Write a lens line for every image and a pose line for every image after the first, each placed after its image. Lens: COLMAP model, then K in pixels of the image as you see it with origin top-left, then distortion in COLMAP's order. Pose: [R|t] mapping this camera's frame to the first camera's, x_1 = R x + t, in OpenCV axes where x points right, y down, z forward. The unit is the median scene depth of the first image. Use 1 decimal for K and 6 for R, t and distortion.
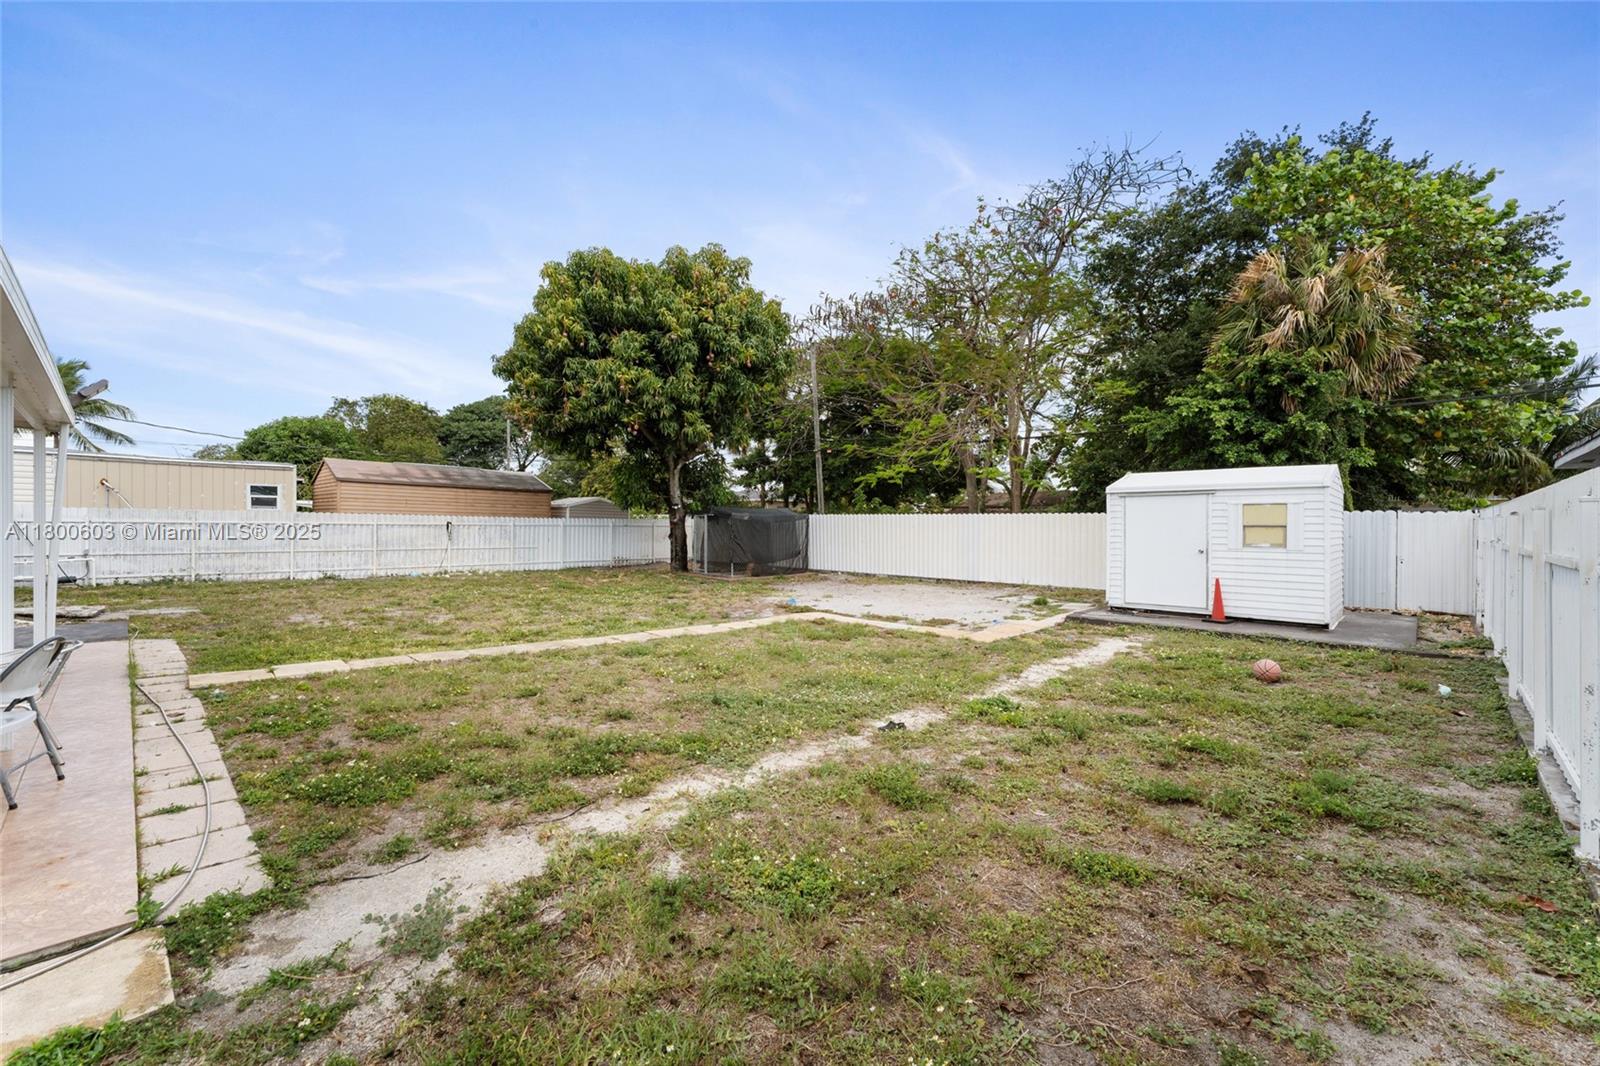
lens RADIAL K [[645.4, 0, 798.7], [0, 645.4, 529.8], [0, 0, 1]] dist [-0.000516, 0.000841]
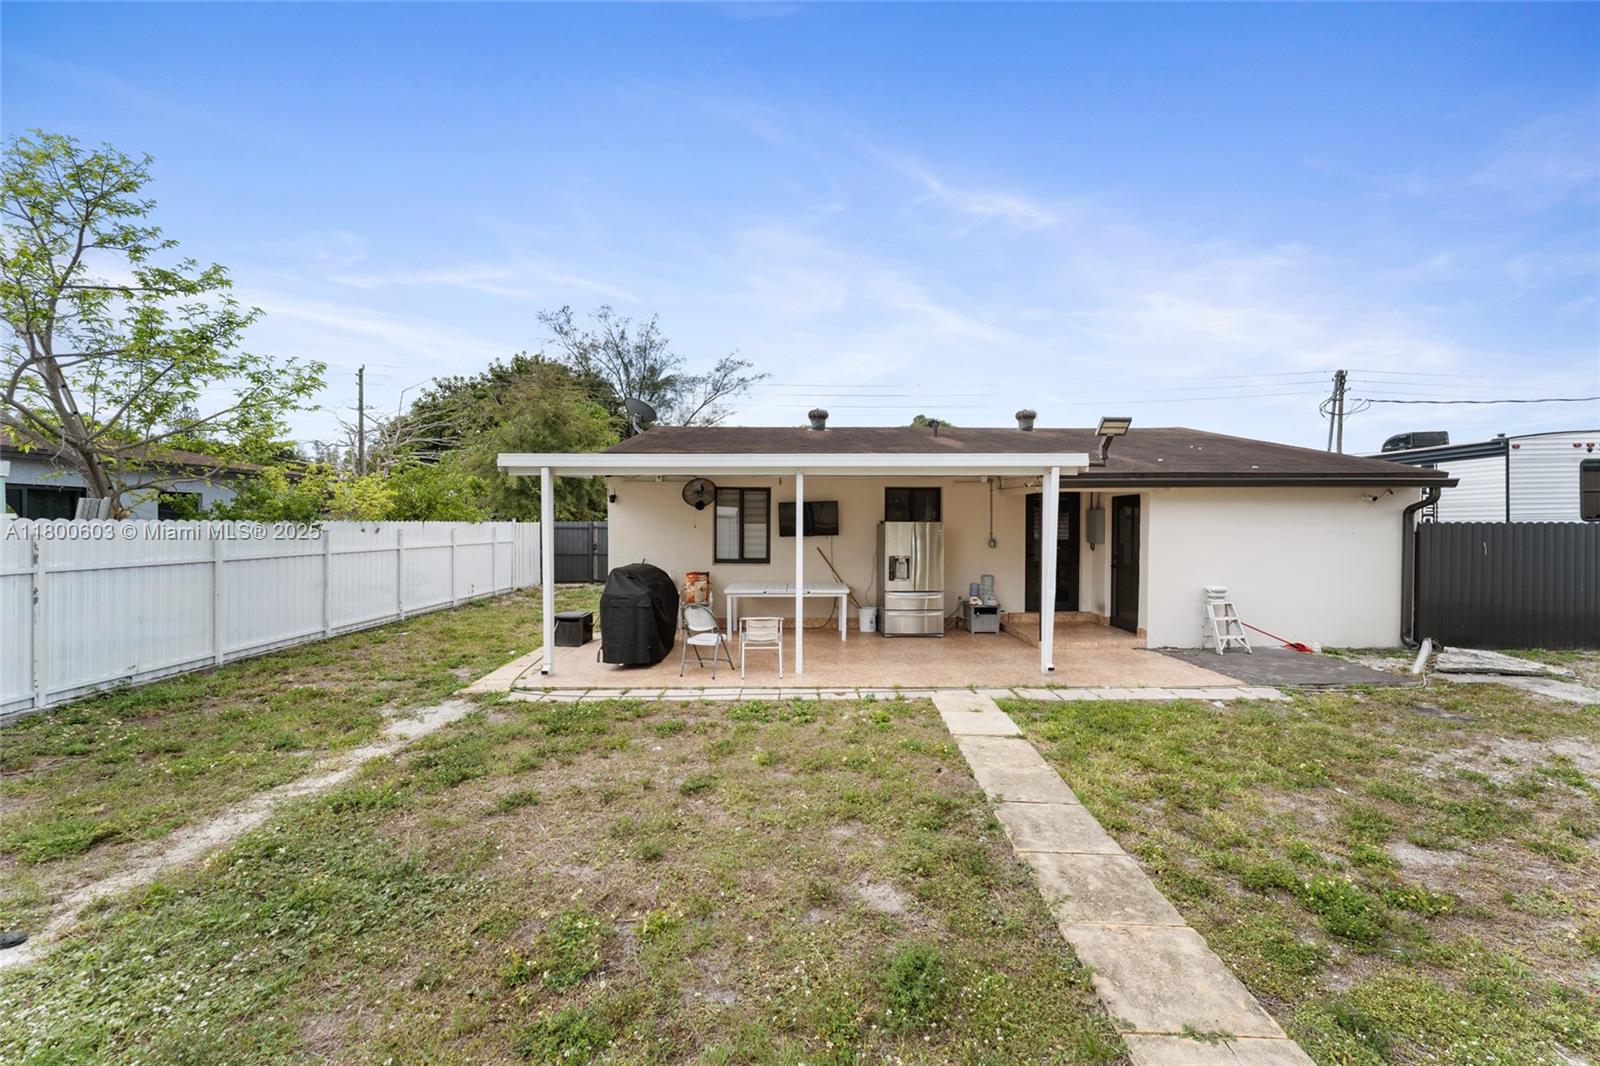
lens RADIAL K [[645.4, 0, 799.2], [0, 645.4, 525.5], [0, 0, 1]] dist [-0.000516, 0.000841]
pose [[-0.719468, -0.010257, -0.694449, 0.028697], [-0.010936, 0.999934, -0.003439, -0.061106], [0.694439, 0.005120, -0.719533, 1.829044]]
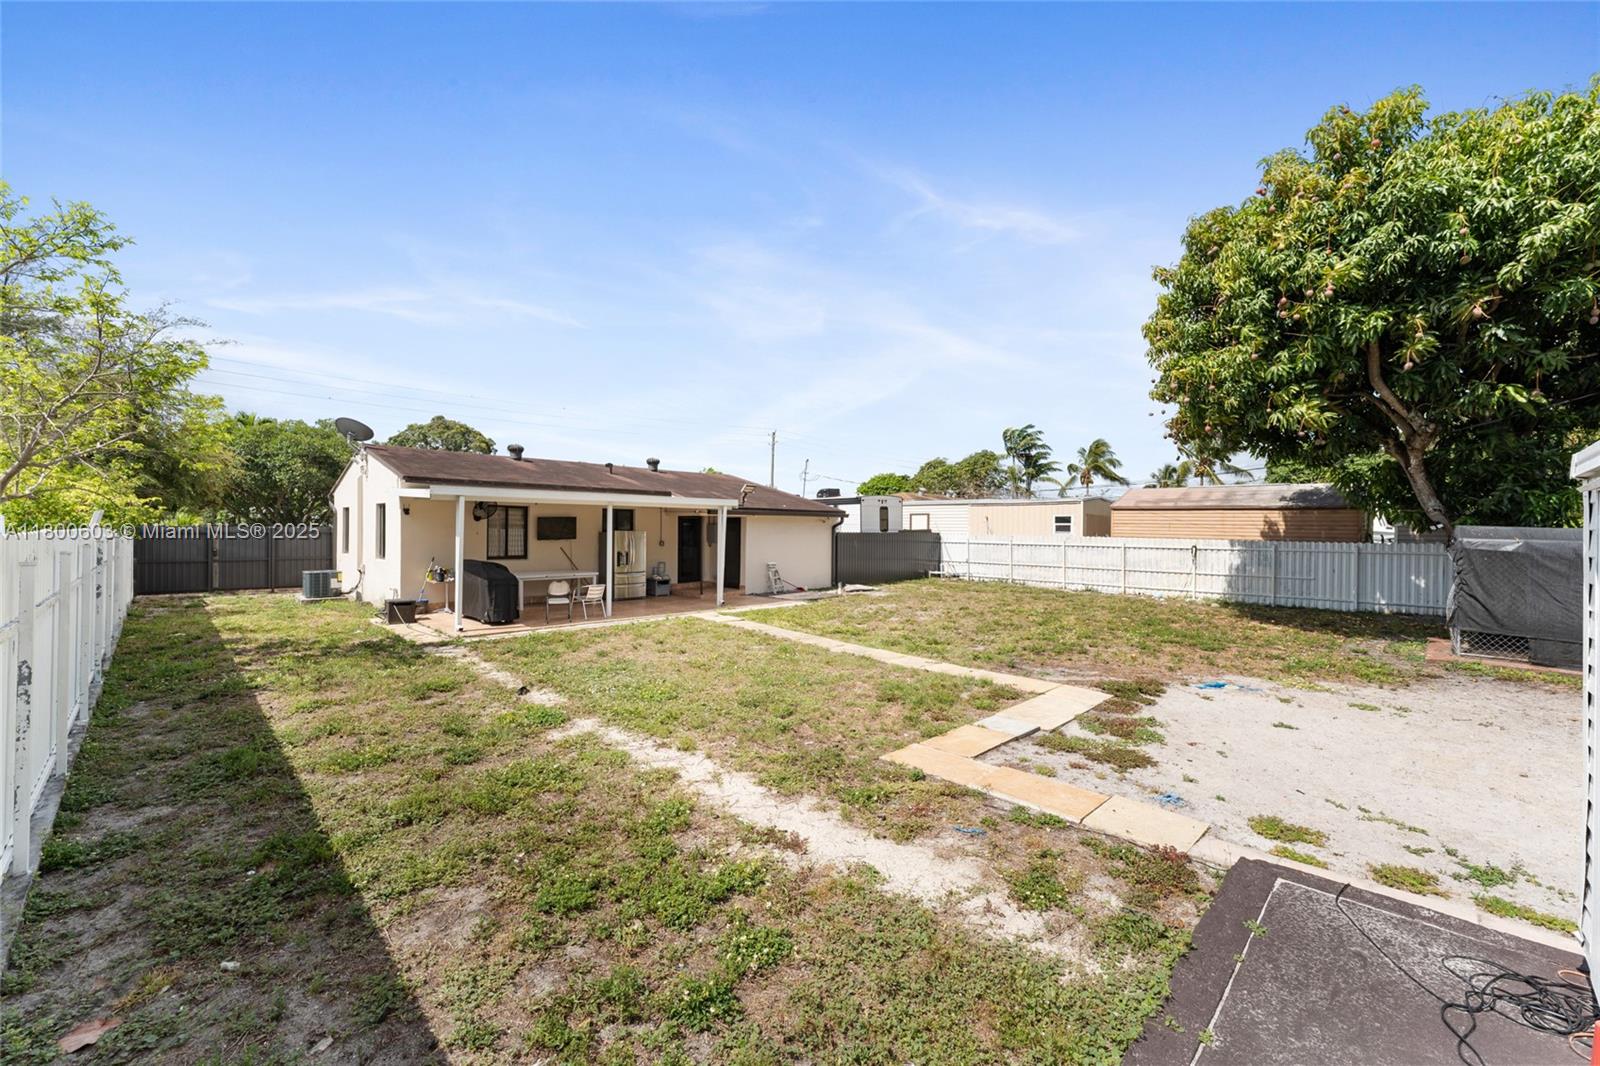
lens RADIAL K [[645.4, 0, 802.1], [0, 645.4, 532.7], [0, 0, 1]] dist [-0.000516, 0.000841]
pose [[-0.020037, -0.008136, -0.999766, 1.575172], [-0.012191, 0.999895, -0.007892, -0.058218], [0.999725, 0.012030, -0.020134, 1.611813]]
